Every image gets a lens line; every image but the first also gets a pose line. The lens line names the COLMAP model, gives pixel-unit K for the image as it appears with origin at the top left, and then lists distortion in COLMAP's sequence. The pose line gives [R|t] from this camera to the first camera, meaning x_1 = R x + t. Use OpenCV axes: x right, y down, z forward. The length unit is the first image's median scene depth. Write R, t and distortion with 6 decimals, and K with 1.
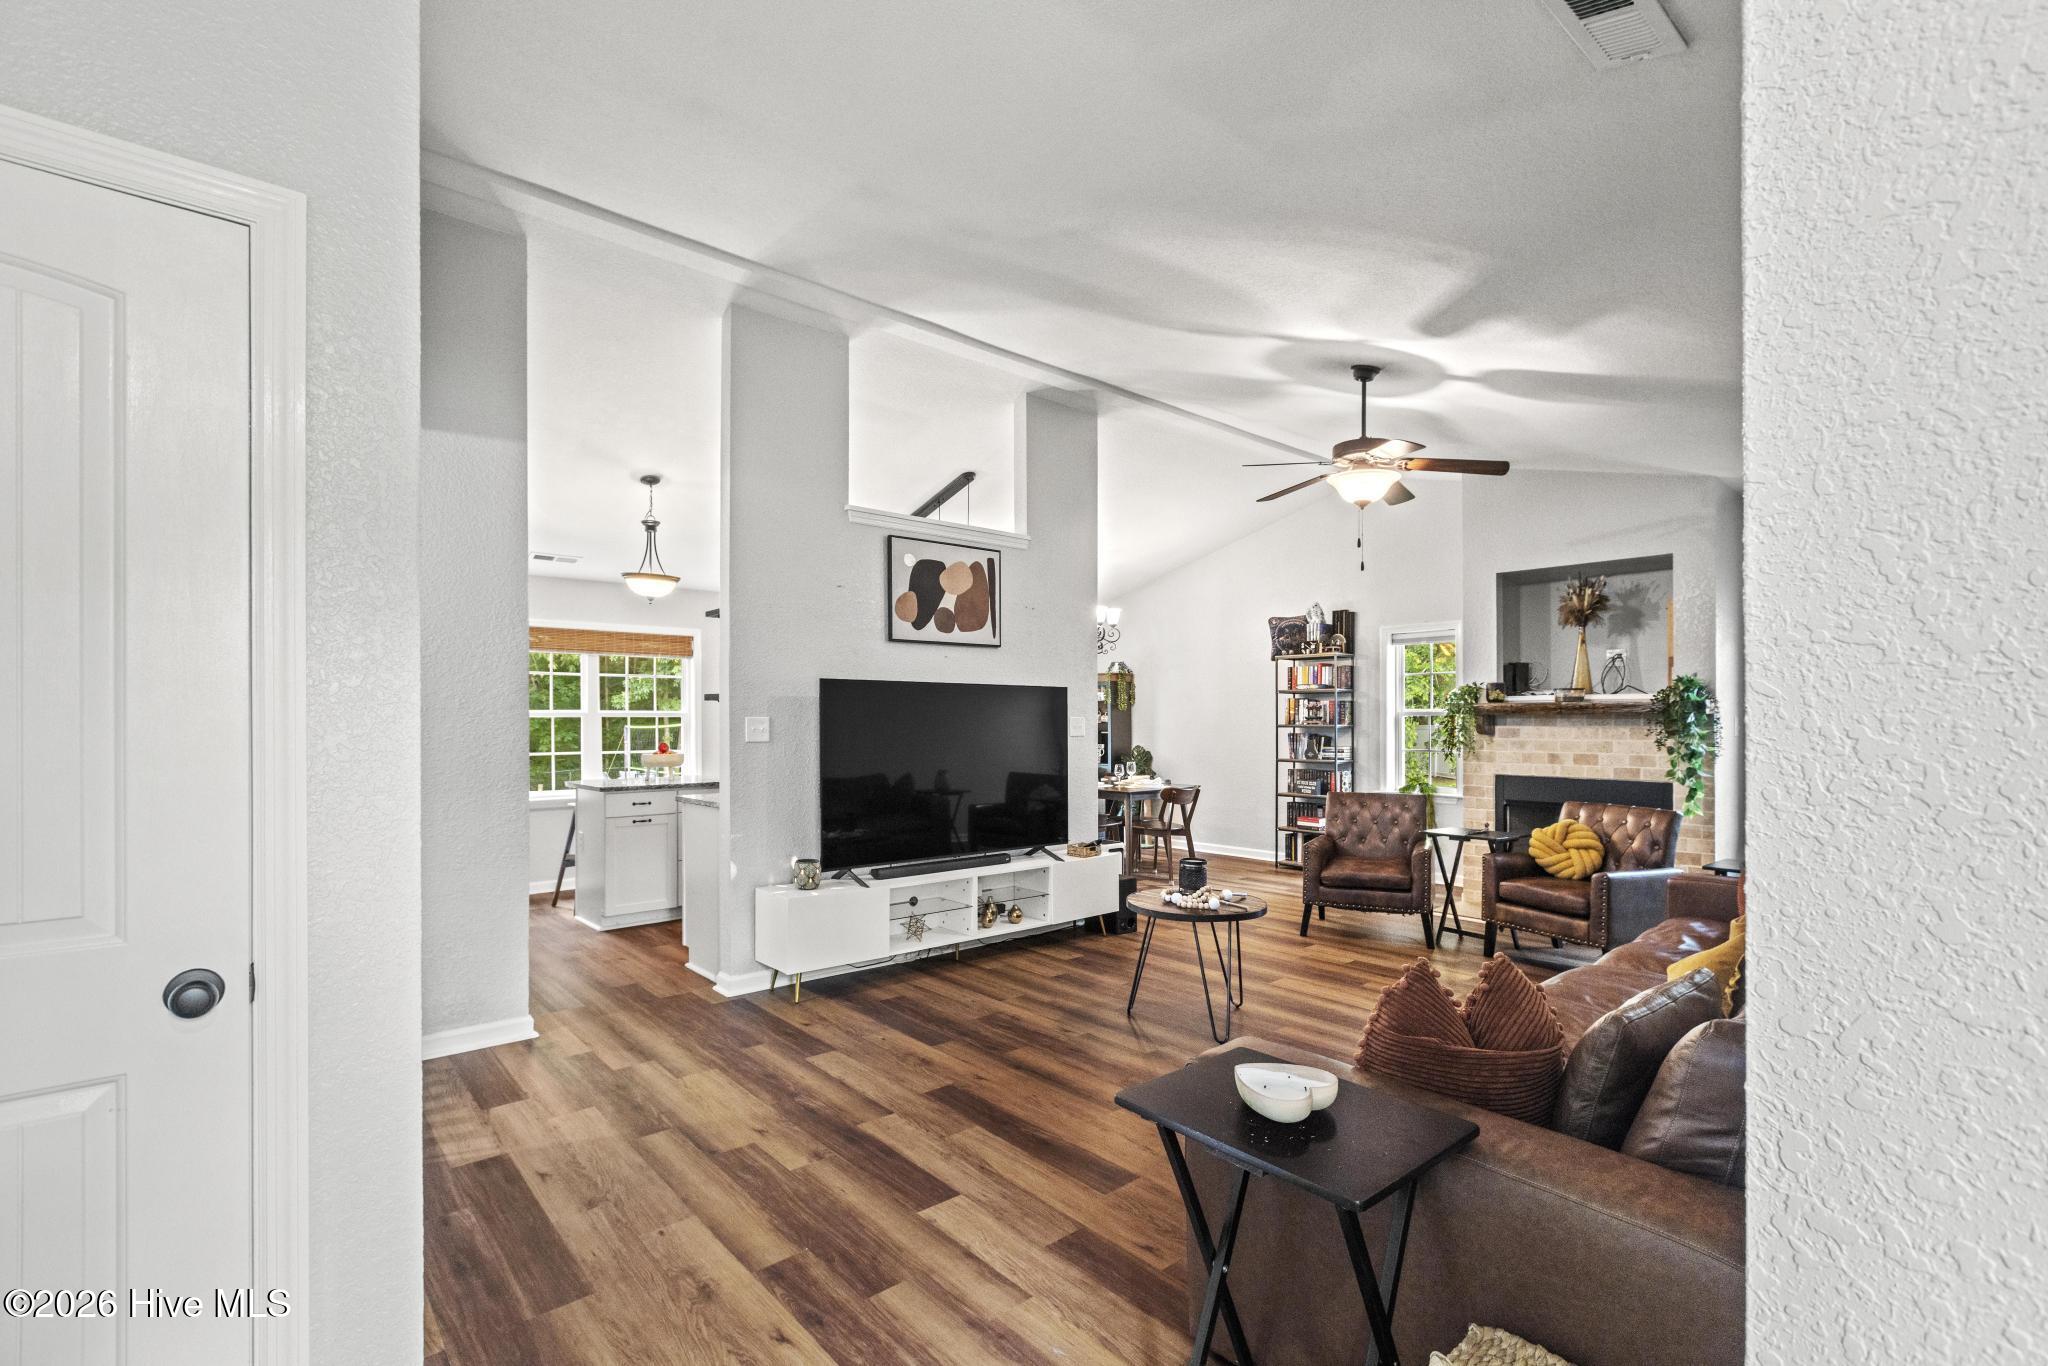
lens RADIAL K [[915.3, 0, 1029.8], [0, 915.3, 720.1], [0, 0, 1]] dist [0.002321, 0.000288]
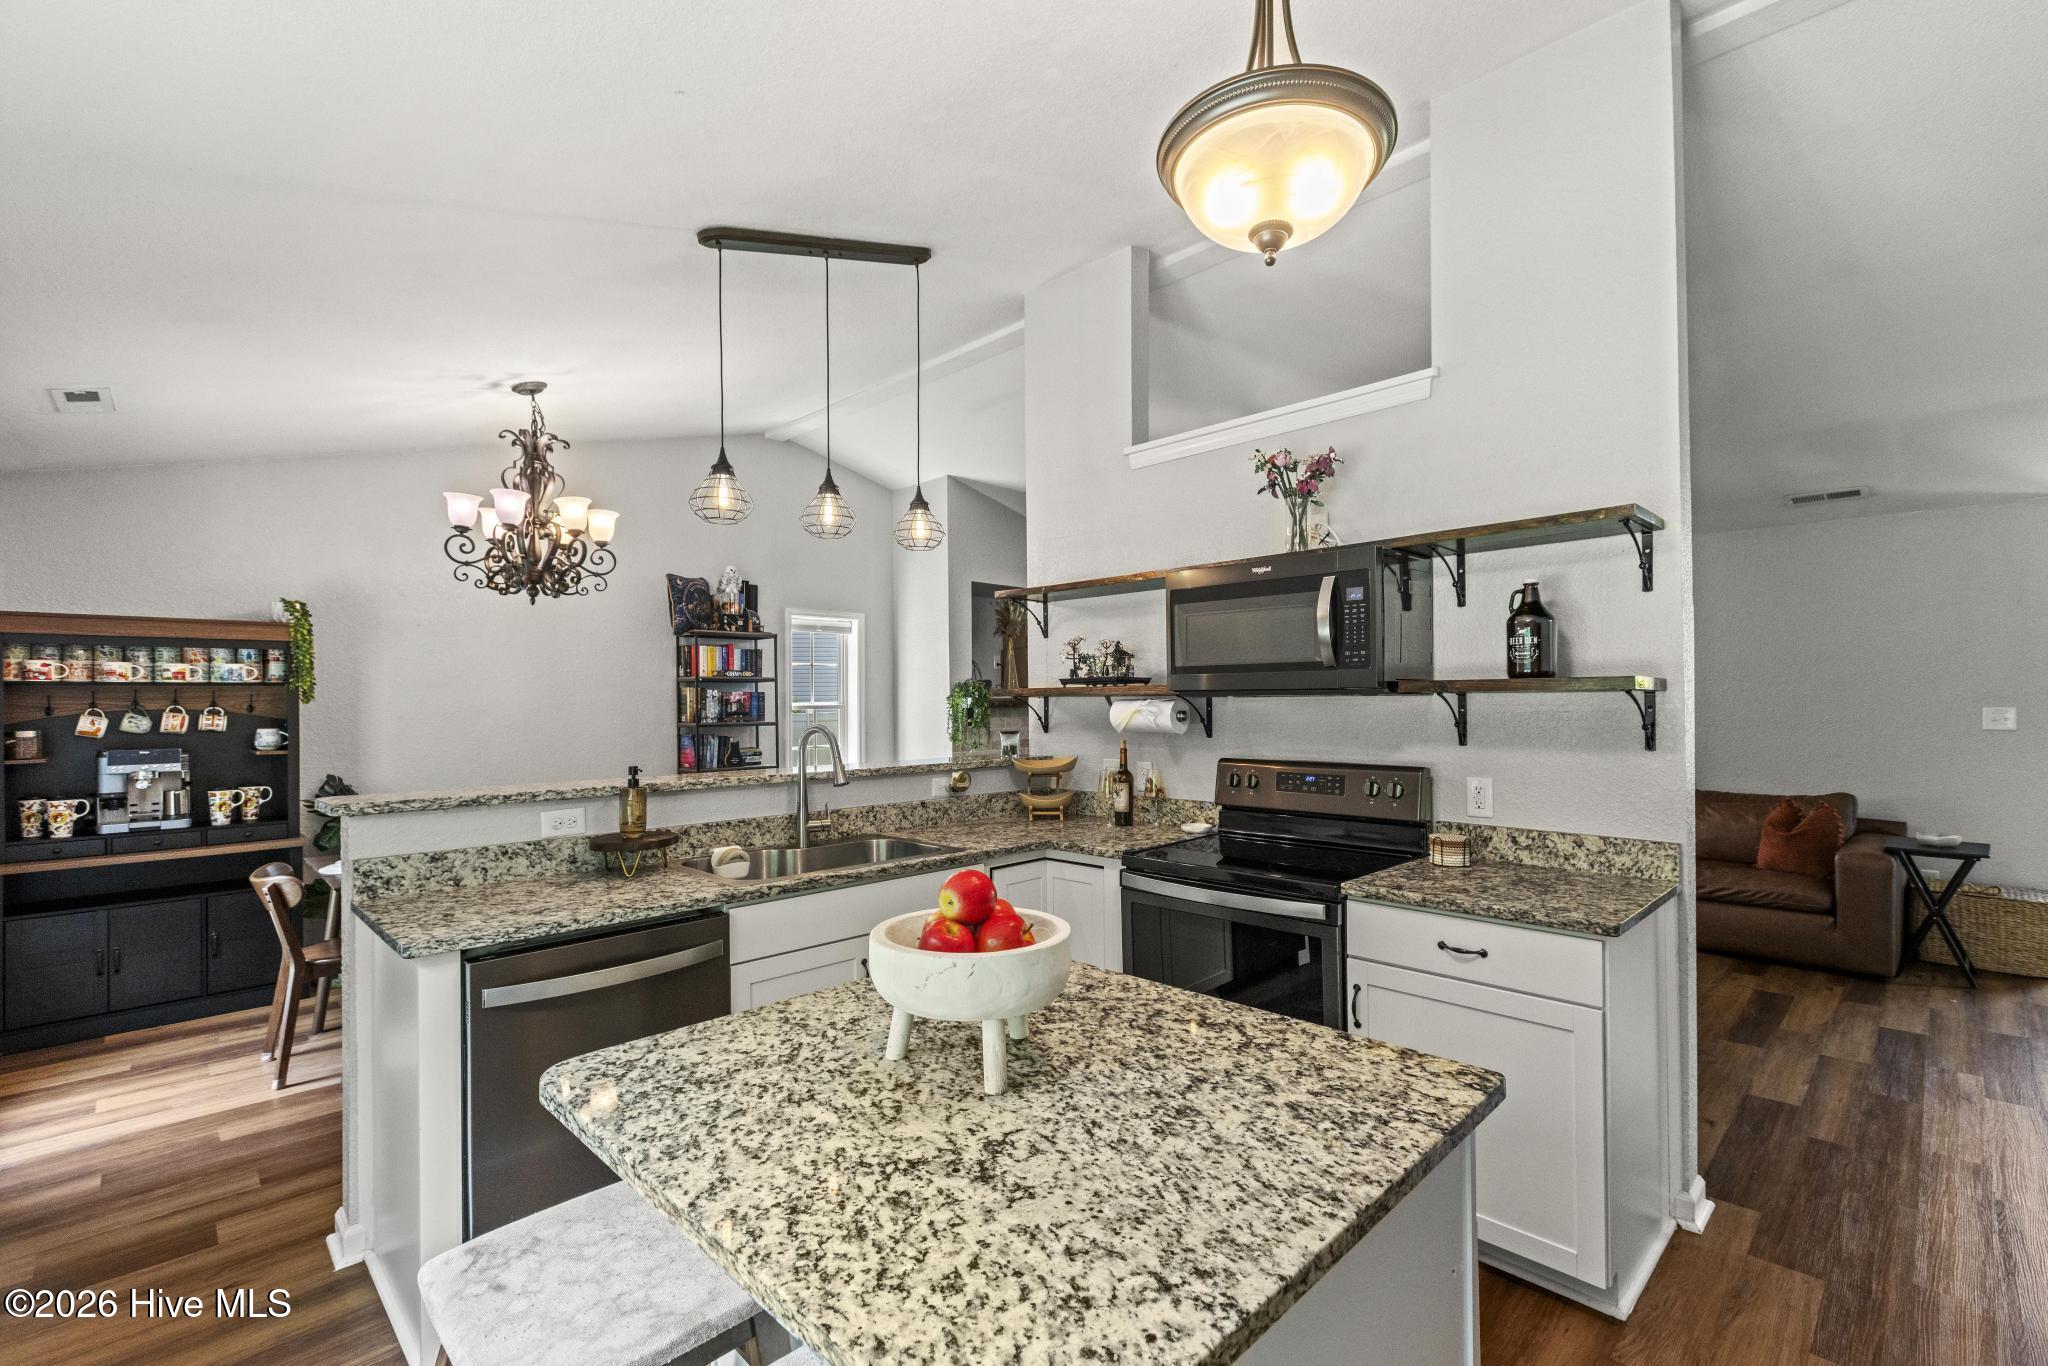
lens RADIAL K [[905.7, 0, 1030.8], [0, 905.7, 696.3], [0, 0, 1]] dist [0.000530, 0.000001]
pose [[-0.061194, 0.007851, 0.998095, -0.705655], [0.007493, 0.999945, -0.007406, -0.014157], [-0.998098, 0.007026, -0.061249, 1.177661]]
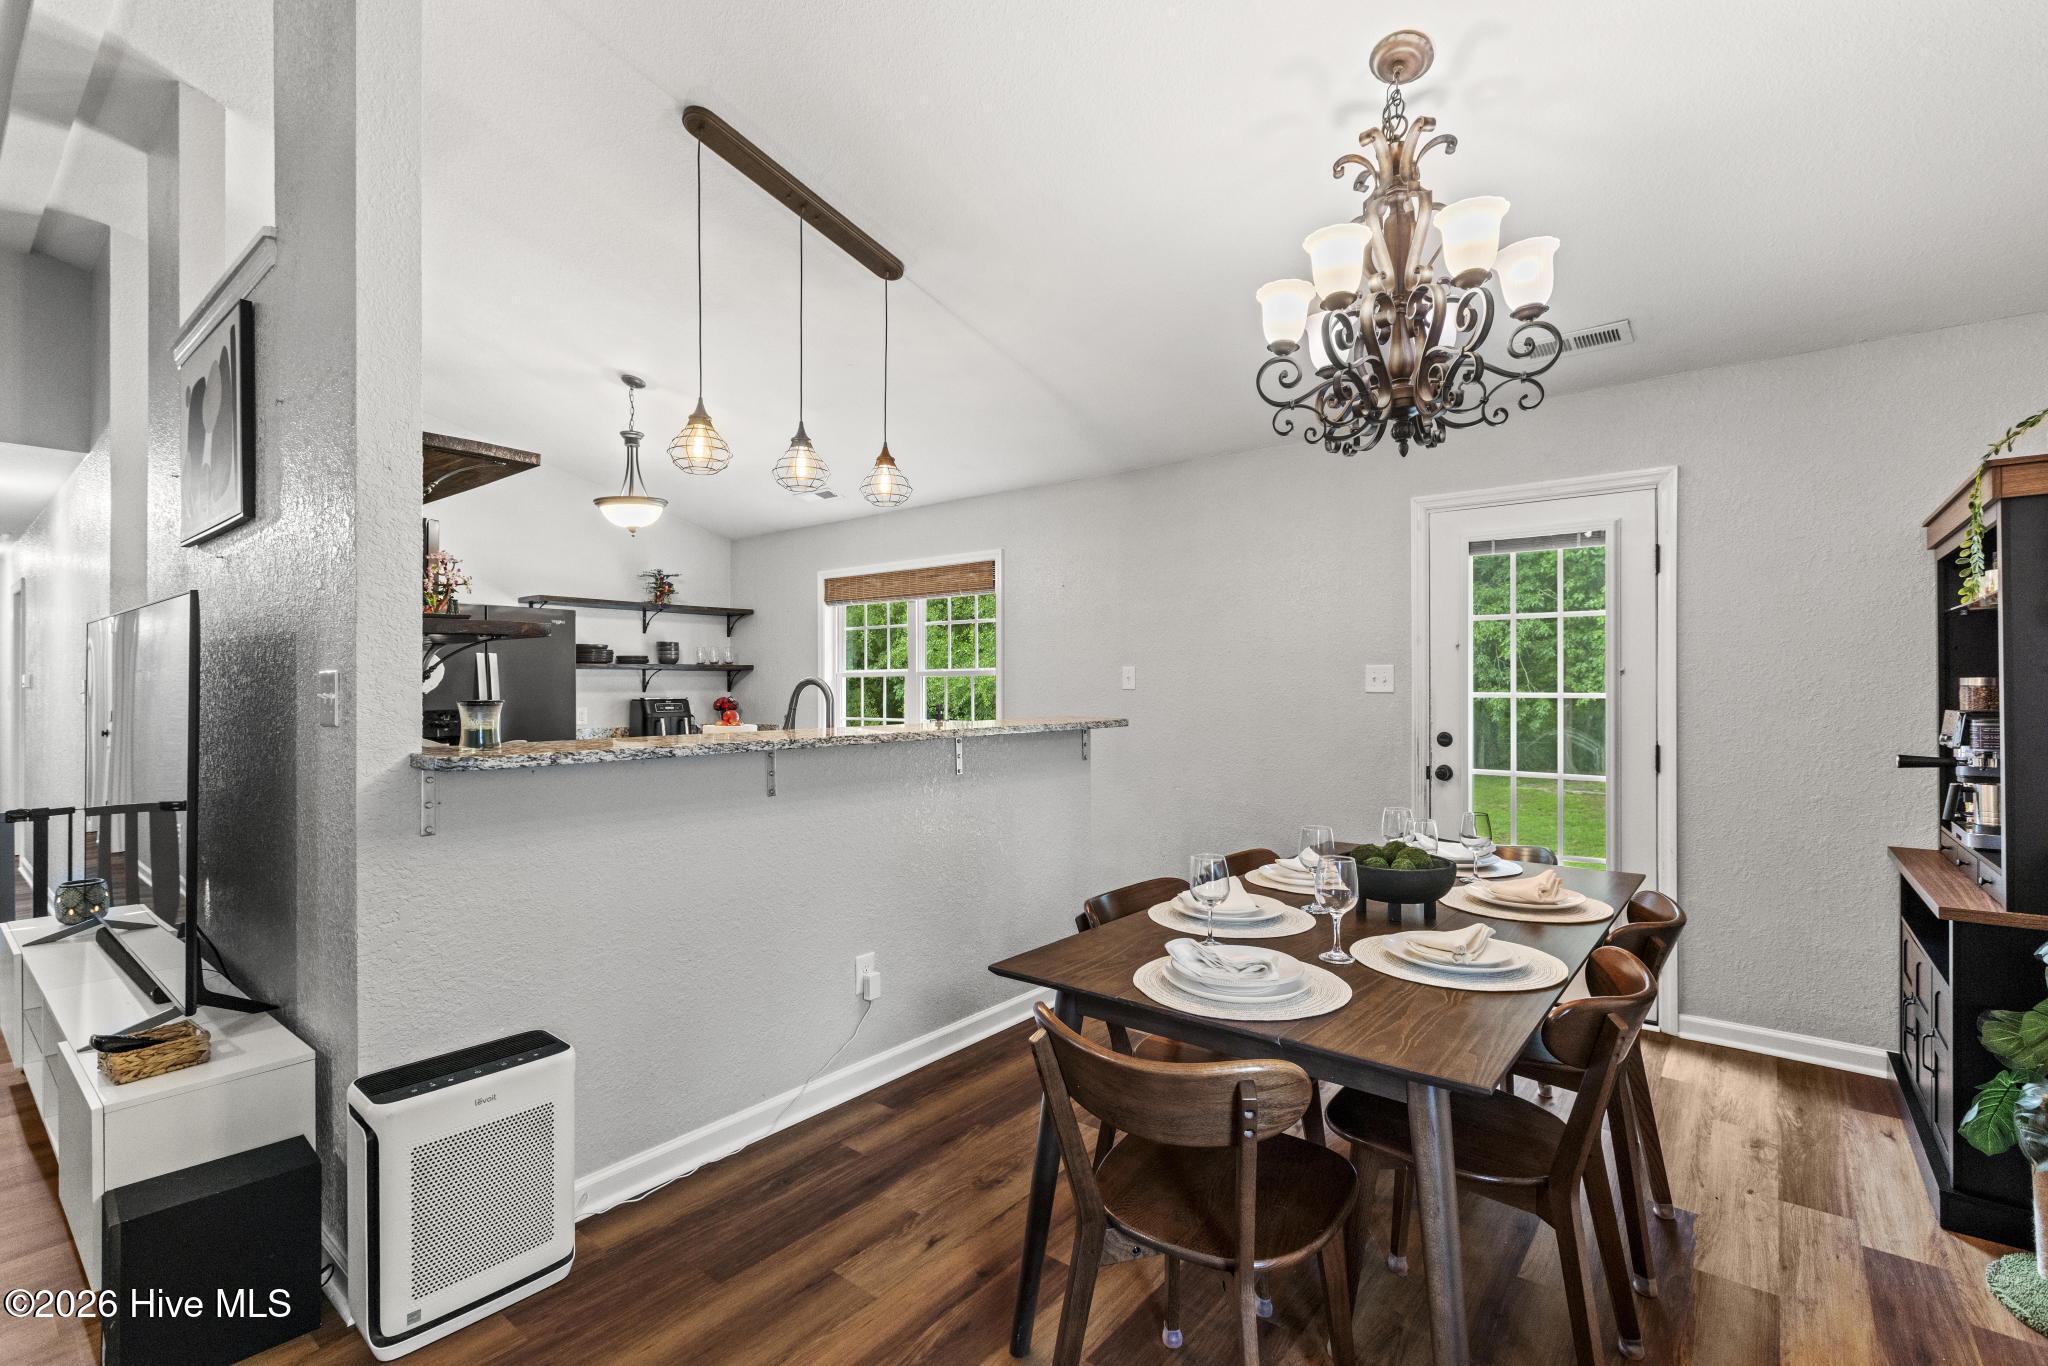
lens RADIAL K [[941.0, 0, 1005.4], [0, 941.0, 684.3], [0, 0, 1]] dist [0.000681, -0.000036]
pose [[0.173401, -0.000179, -0.984851, 0.489776], [0.004694, 0.999989, 0.000645, 0.003263], [0.984840, -0.004734, 0.173400, 1.286229]]
